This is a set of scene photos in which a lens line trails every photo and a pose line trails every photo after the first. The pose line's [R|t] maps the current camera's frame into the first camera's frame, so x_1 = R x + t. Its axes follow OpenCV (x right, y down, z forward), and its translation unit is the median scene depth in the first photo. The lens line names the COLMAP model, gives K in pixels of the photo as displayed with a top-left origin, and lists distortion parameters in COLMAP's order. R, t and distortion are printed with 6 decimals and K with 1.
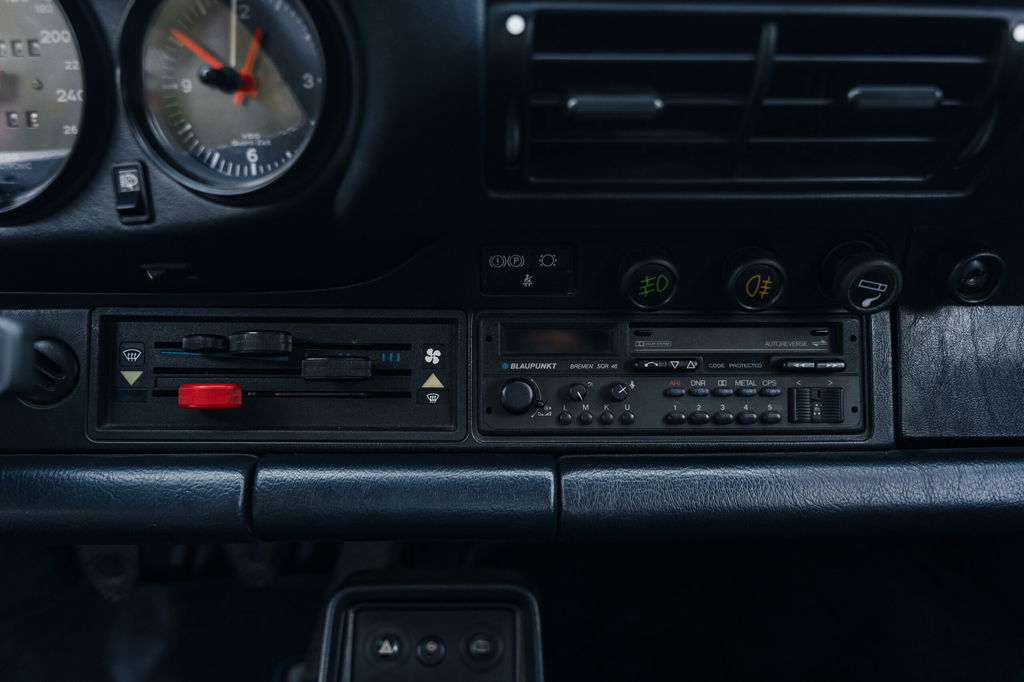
lens RADIAL K [[773.6, 0, 519.7], [0, 773.6, 347.9], [0, 0, 1]] dist [-0.000811, -0.001943]
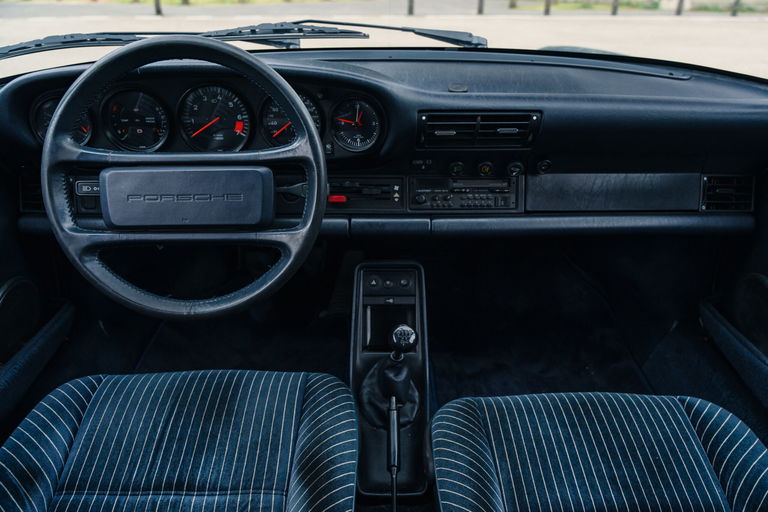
lens RADIAL K [[558.1, 0, 386.1], [0, 558.1, 258.8], [0, 0, 1]] dist [-0.003877, -0.003280]
pose [[0.999823, 0.000606, -0.018785, -0.114106], [0.002212, 0.988734, 0.149666, -0.053636], [0.018664, -0.149681, 0.988558, -1.649157]]
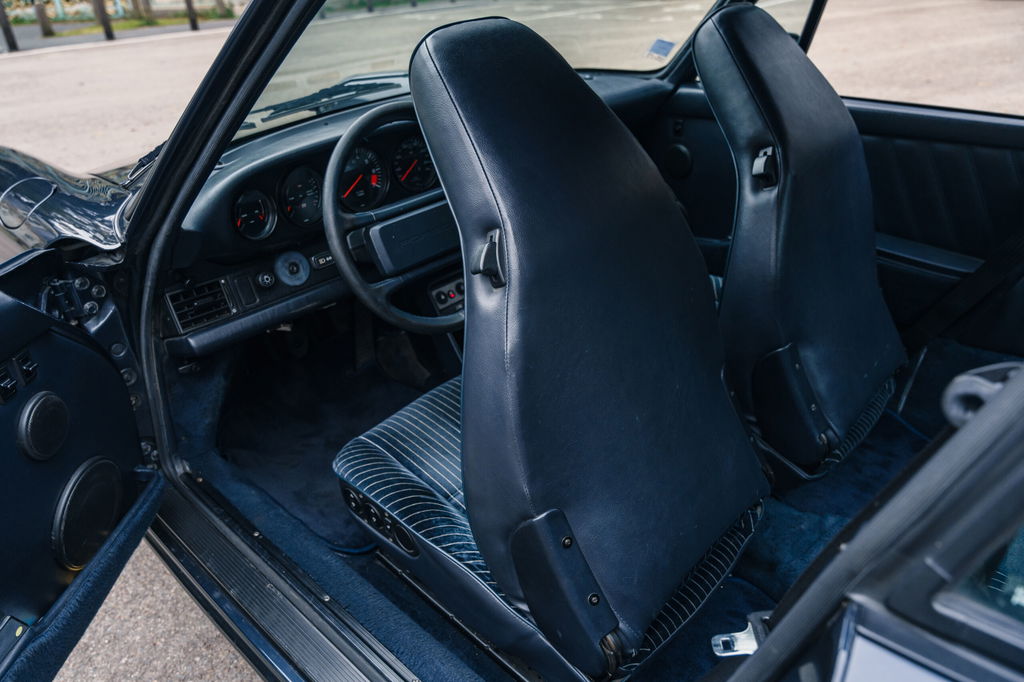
lens RADIAL K [[744.1, 0, 513.1], [0, 744.1, 341.5], [0, 0, 1]] dist [-0.003877, -0.003280]
pose [[0.686332, -0.378805, 0.620850, -2.930128], [0.281597, 0.925476, 0.253372, -0.260083], [-0.670560, 0.000932, 0.741855, -2.345055]]
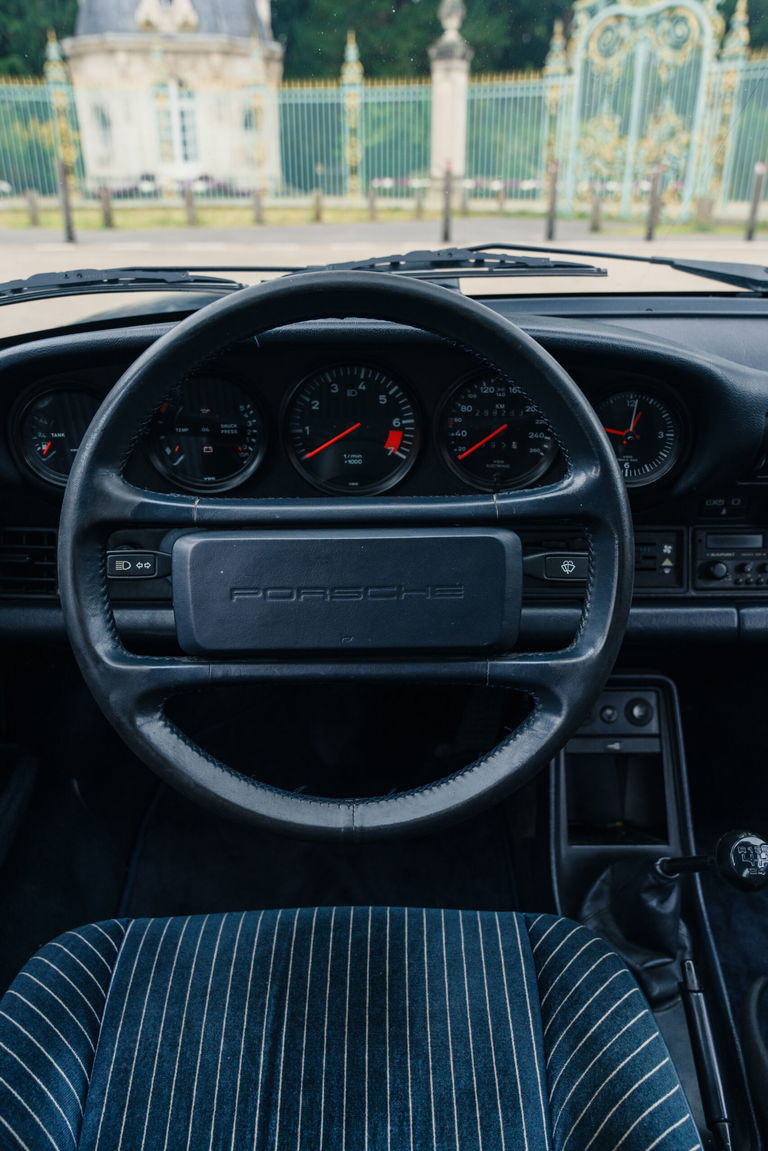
lens RADIAL K [[836.4, 0, 383.5], [0, 836.4, 535.6], [0, 0, 1]] dist [-0.003877, -0.003280]
pose [[0.999767, -0.004195, -0.021160, -0.791440], [0.005760, 0.997206, 0.074473, -0.185837], [0.020789, -0.074577, 0.996999, -1.106370]]
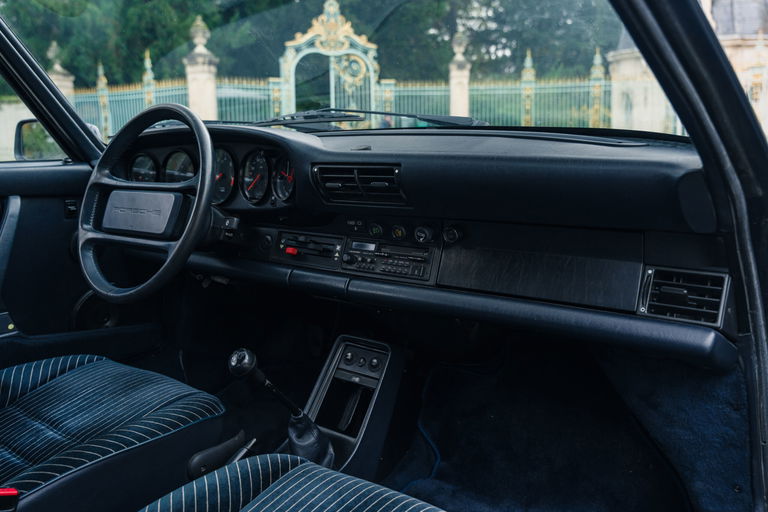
lens RADIAL K [[652.1, 0, 376.8], [0, 652.1, 251.6], [0, 0, 1]] dist [-0.011744, 0.000003]
pose [[0.762848, 0.084320, -0.641056, 2.089368], [-0.192543, 0.976104, -0.100734, 0.316037], [0.617244, 0.200275, 0.760855, -1.298711]]
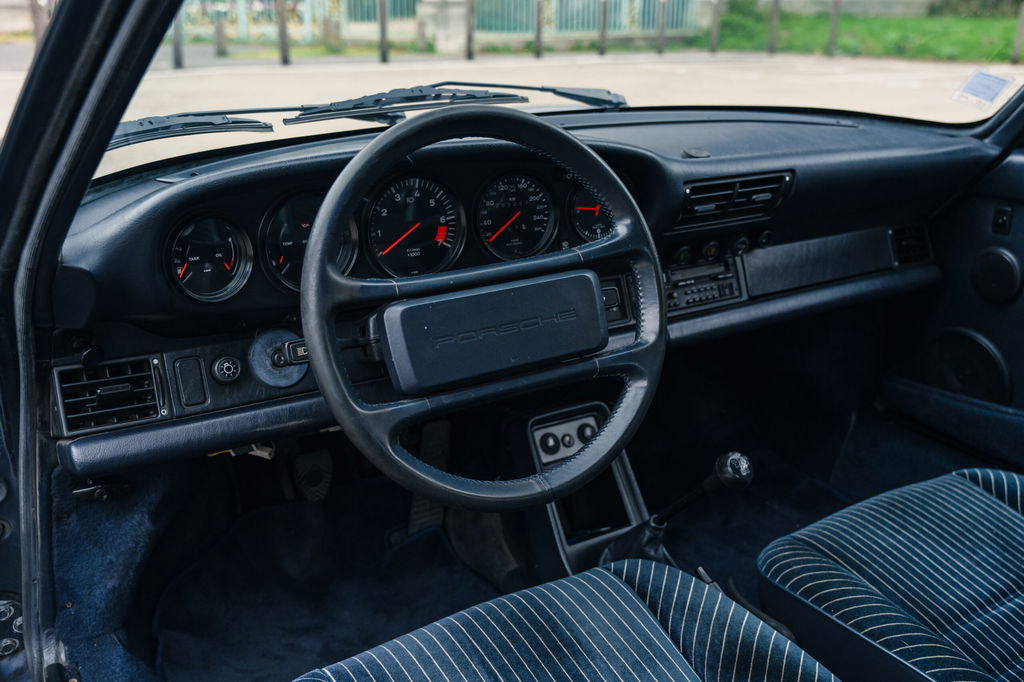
lens RADIAL K [[992.2, 0, 512.8], [0, 992.2, 323.3], [0, 0, 1]] dist [0.000418, 0.000000]
pose [[0.860757, -0.163889, 0.481910, -2.099850], [0.166557, 0.985315, 0.037594, -0.073568], [-0.480995, 0.047906, 0.875414, -1.836909]]
